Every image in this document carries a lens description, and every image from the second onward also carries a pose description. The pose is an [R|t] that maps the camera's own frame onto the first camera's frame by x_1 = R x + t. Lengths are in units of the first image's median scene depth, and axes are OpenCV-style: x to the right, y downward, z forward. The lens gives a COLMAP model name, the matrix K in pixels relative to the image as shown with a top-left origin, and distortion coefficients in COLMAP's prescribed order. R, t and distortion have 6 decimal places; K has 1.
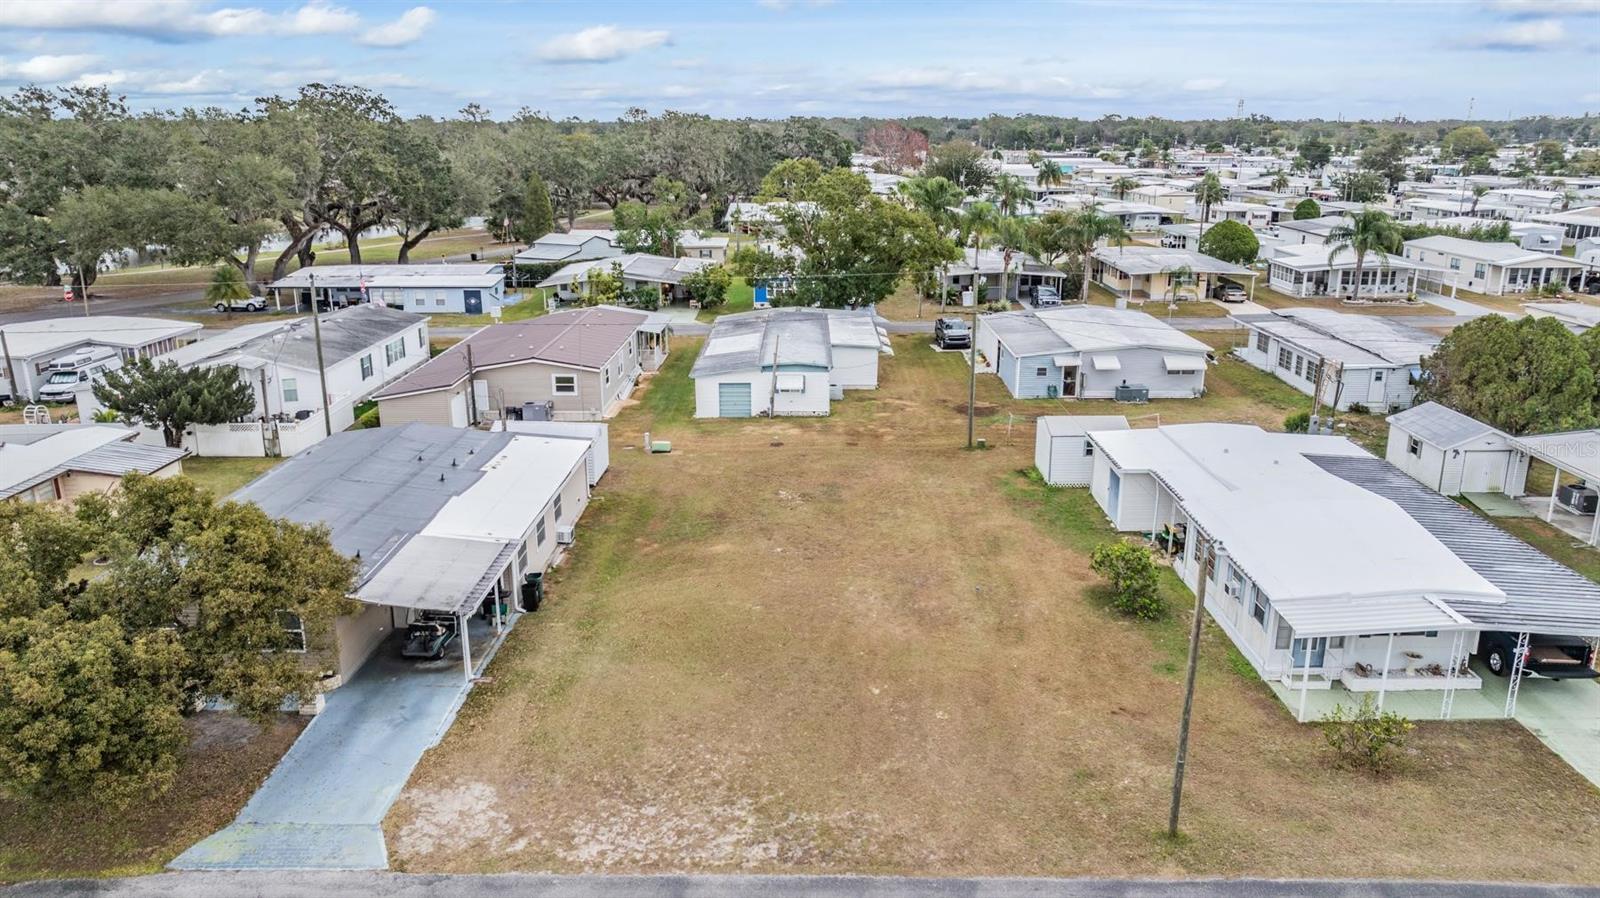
lens RADIAL K [[1122.4, 0, 800.0], [0, 1122.4, 449.0], [0, 0, 1]] dist [-0.029558, 0.019519]
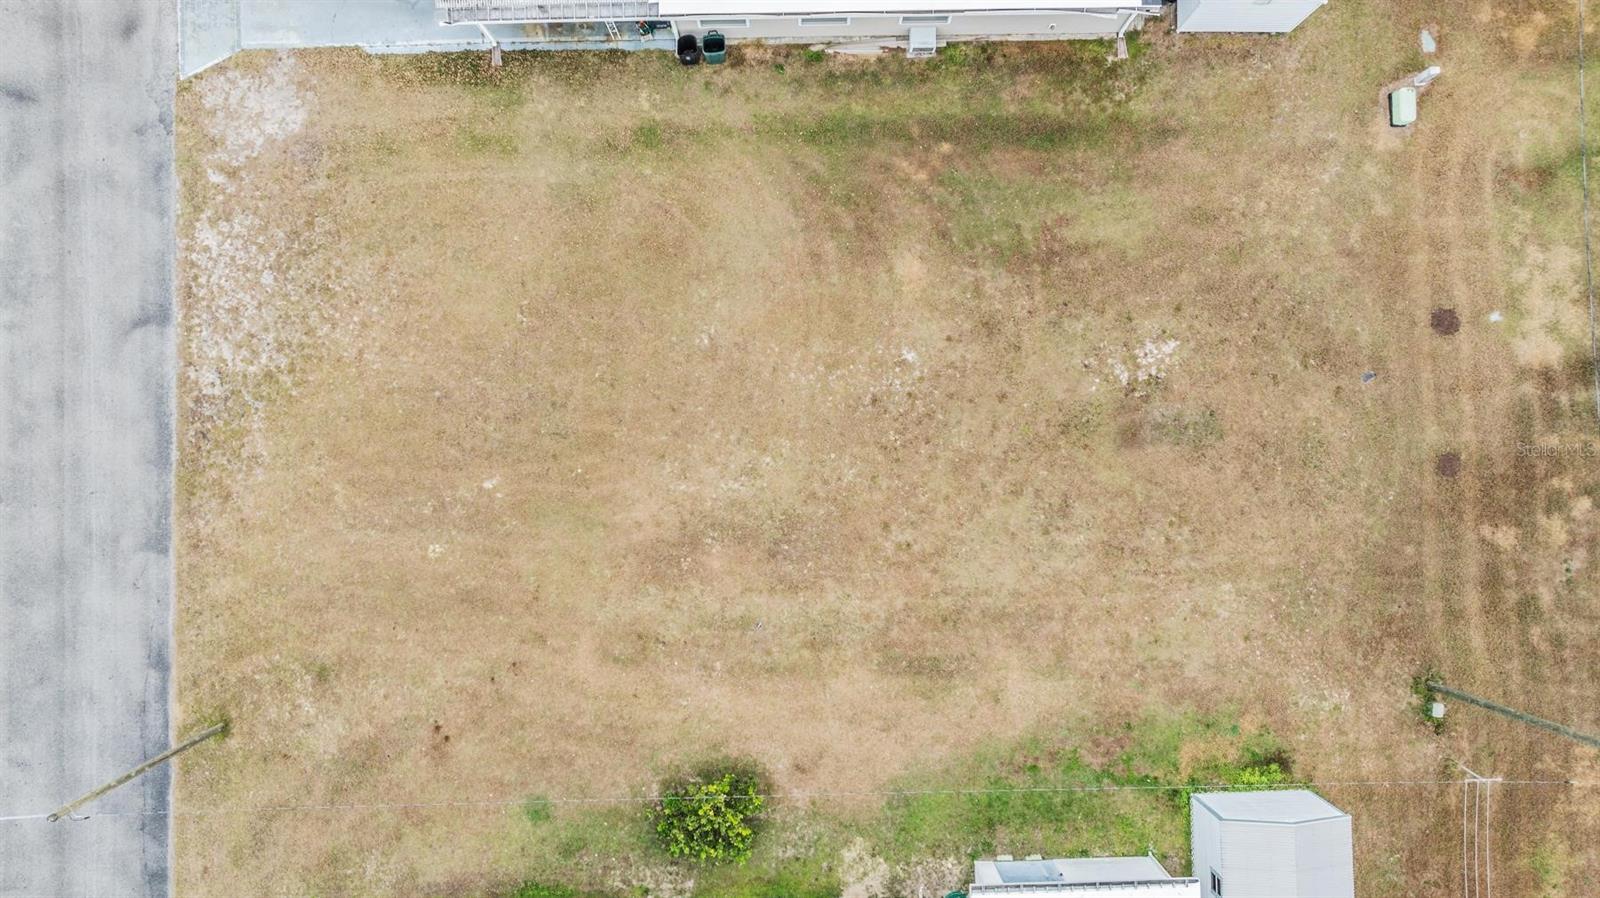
lens RADIAL K [[1122.4, 0, 800.0], [0, 1122.4, 449.0], [0, 0, 1]] dist [-0.029558, 0.019519]
pose [[0.037782, 0.999199, -0.013218, 0.055535], [-0.270095, 0.022946, 0.962560, -0.682361], [0.962092, -0.032797, 0.270745, 0.909912]]
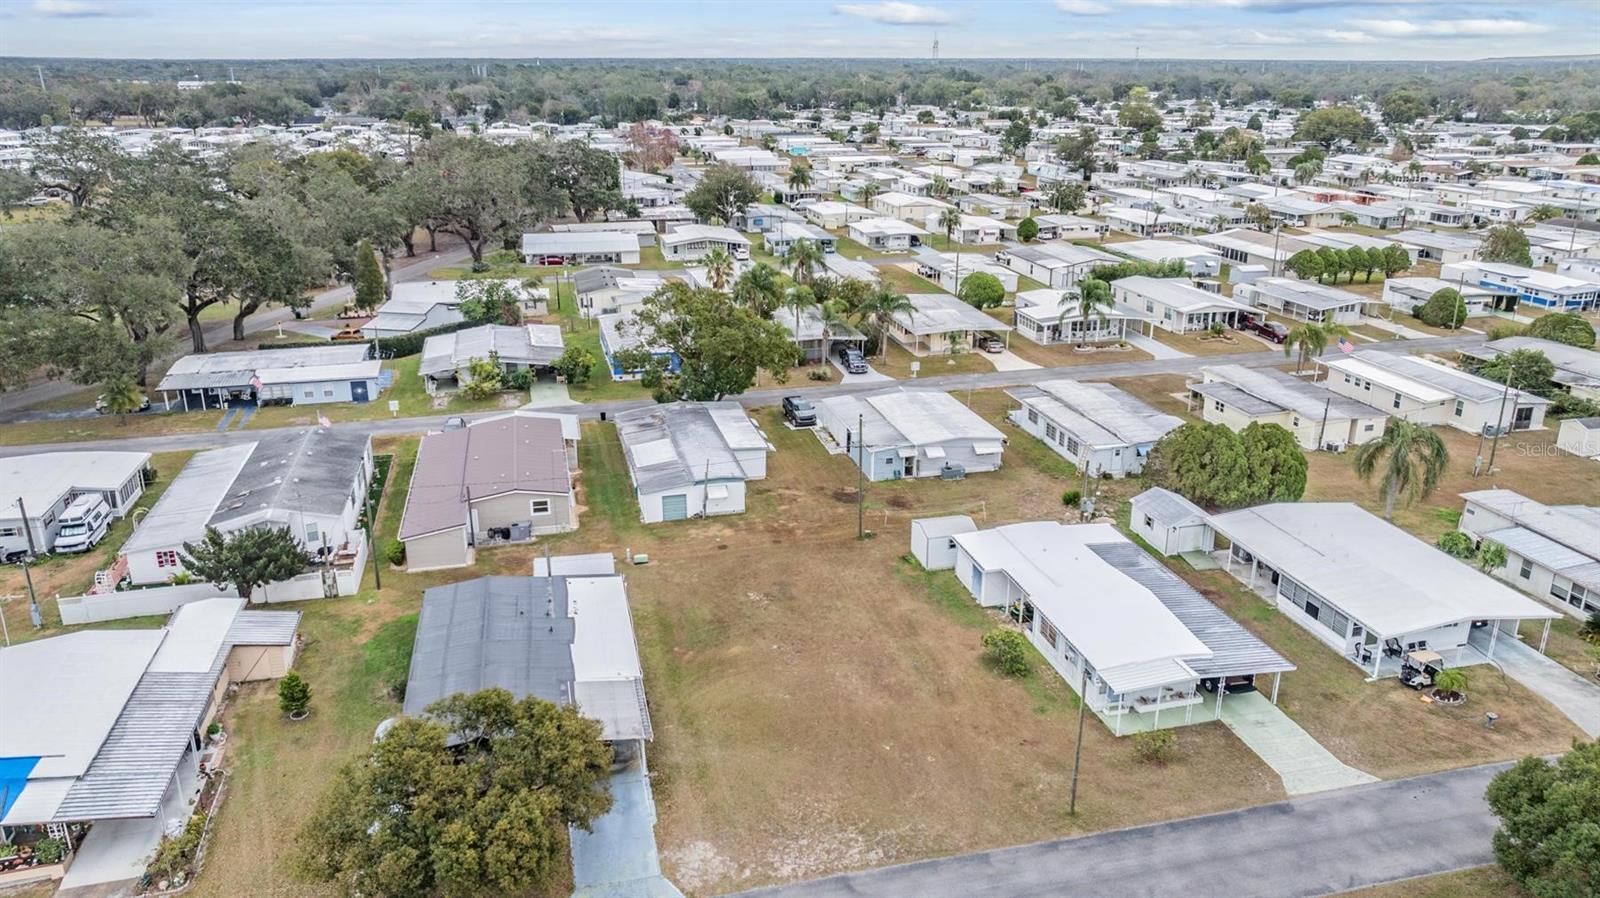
lens RADIAL K [[1135.2, 0, 800.0], [0, 1135.2, 449.0], [0, 0, 1]] dist [-0.020779, 0.001058]
pose [[0.968435, -0.078484, 0.236590, -0.396132], [0.066262, 0.996045, 0.059185, -0.318464], [-0.240299, -0.041640, 0.969805, -0.570936]]
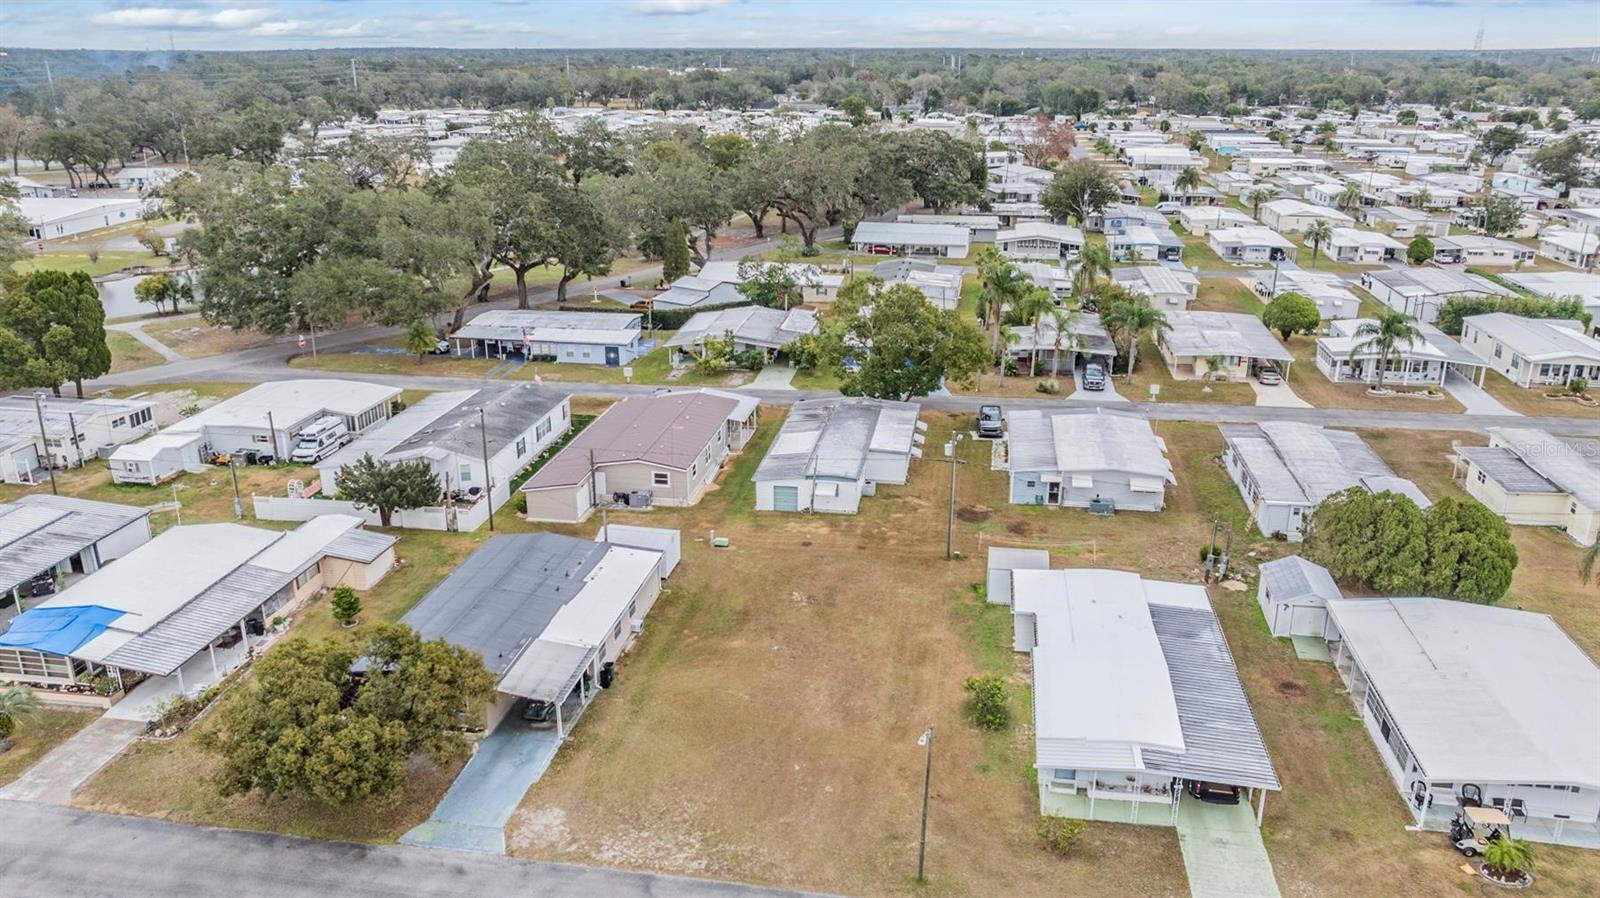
lens RADIAL K [[1155.6, 0, 800.0], [0, 1155.6, 449.0], [0, 0, 1]] dist [-0.020891, 0.001983]
pose [[0.988230, 0.051395, -0.144084, 0.266013], [-0.043564, 0.997424, 0.056988, -0.316410], [0.146642, -0.050040, 0.987923, -0.591231]]
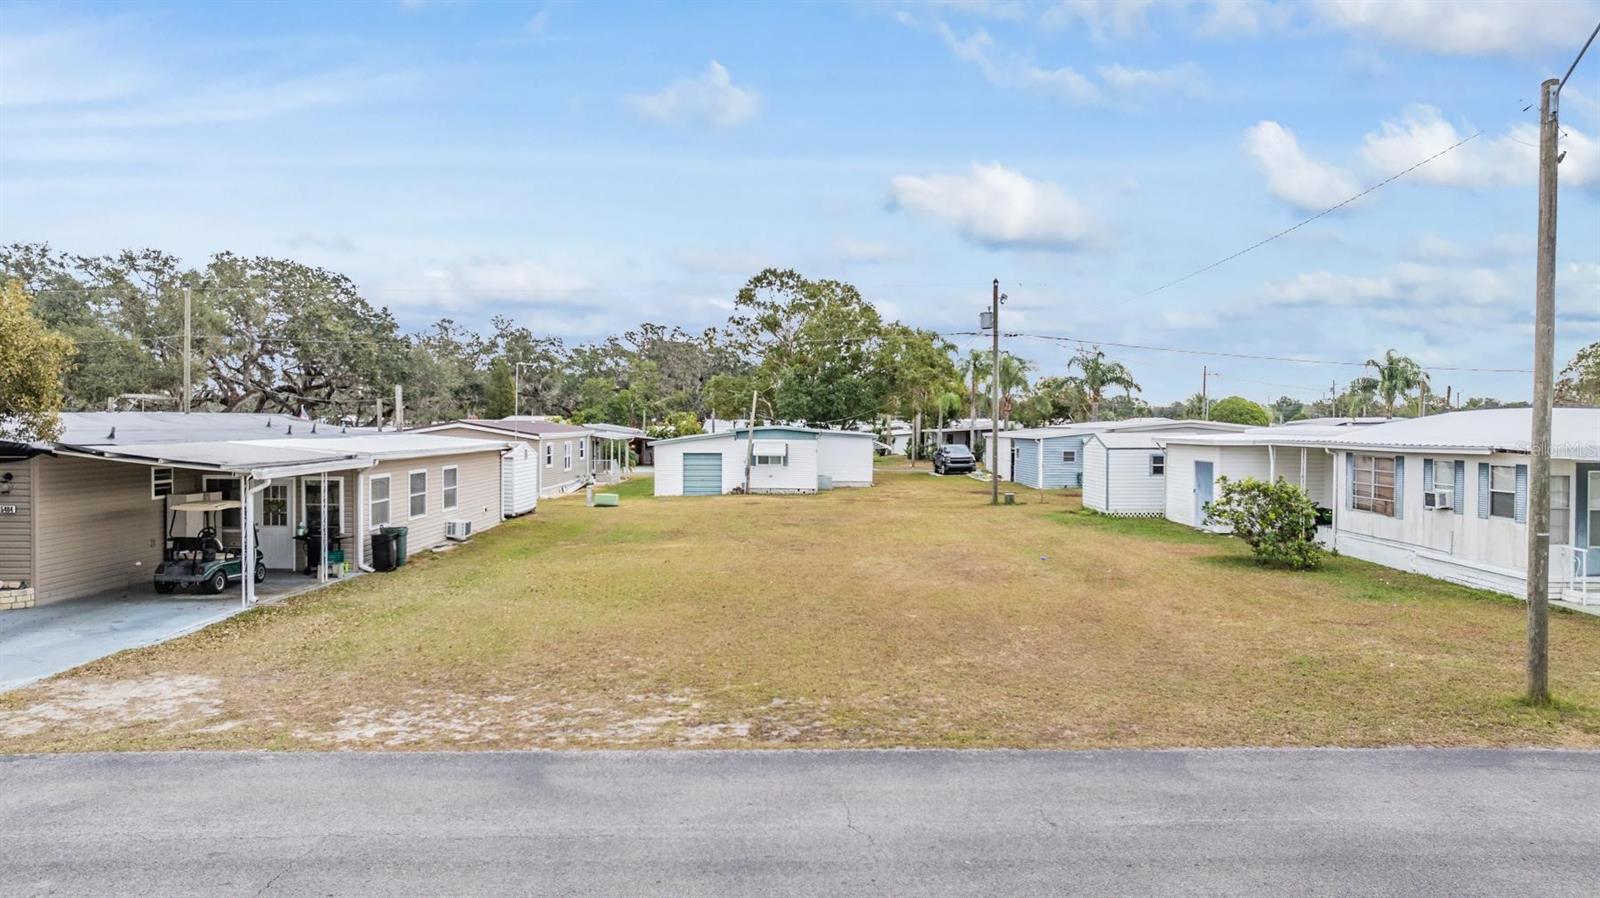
lens RADIAL K [[1122.4, 0, 800.0], [0, 1122.4, 449.0], [0, 0, 1]] dist [-0.029558, 0.019519]
pose [[0.999761, 0.006858, 0.020734, -0.006284], [-0.001354, 0.967047, -0.254594, 0.258761], [-0.021797, 0.254505, 0.966826, 0.352245]]
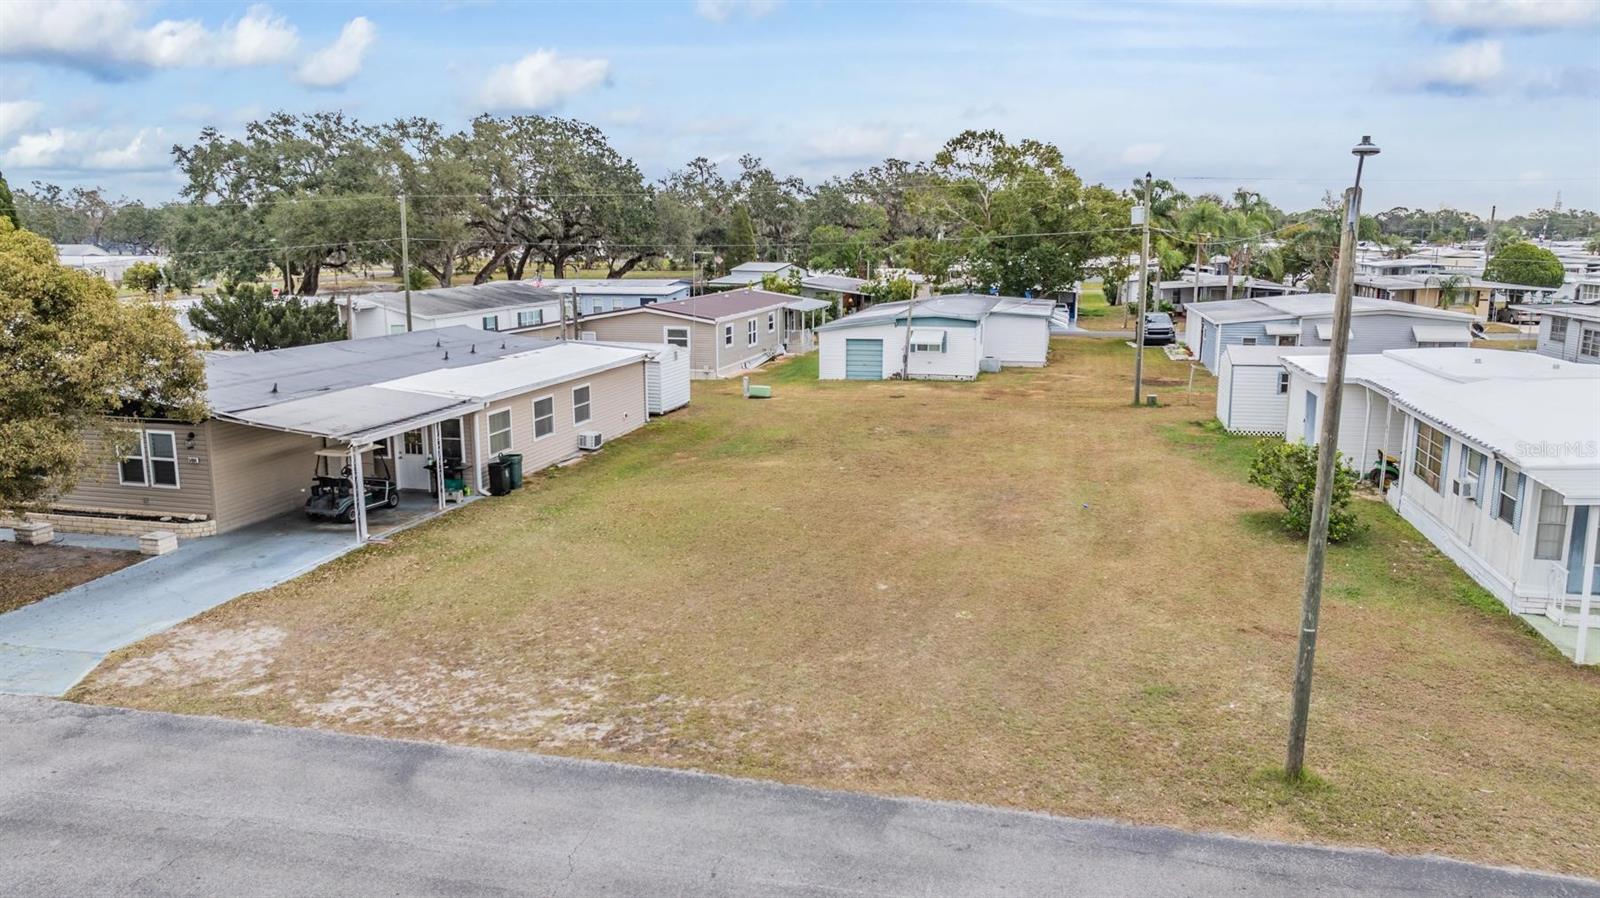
lens RADIAL K [[1122.4, 0, 800.0], [0, 1122.4, 449.0], [0, 0, 1]] dist [-0.029558, 0.019519]
pose [[0.974406, 0.042375, -0.220766, 0.151170], [-0.062649, 0.994353, -0.085652, 0.177067], [0.215890, 0.097291, 0.971559, 0.289571]]
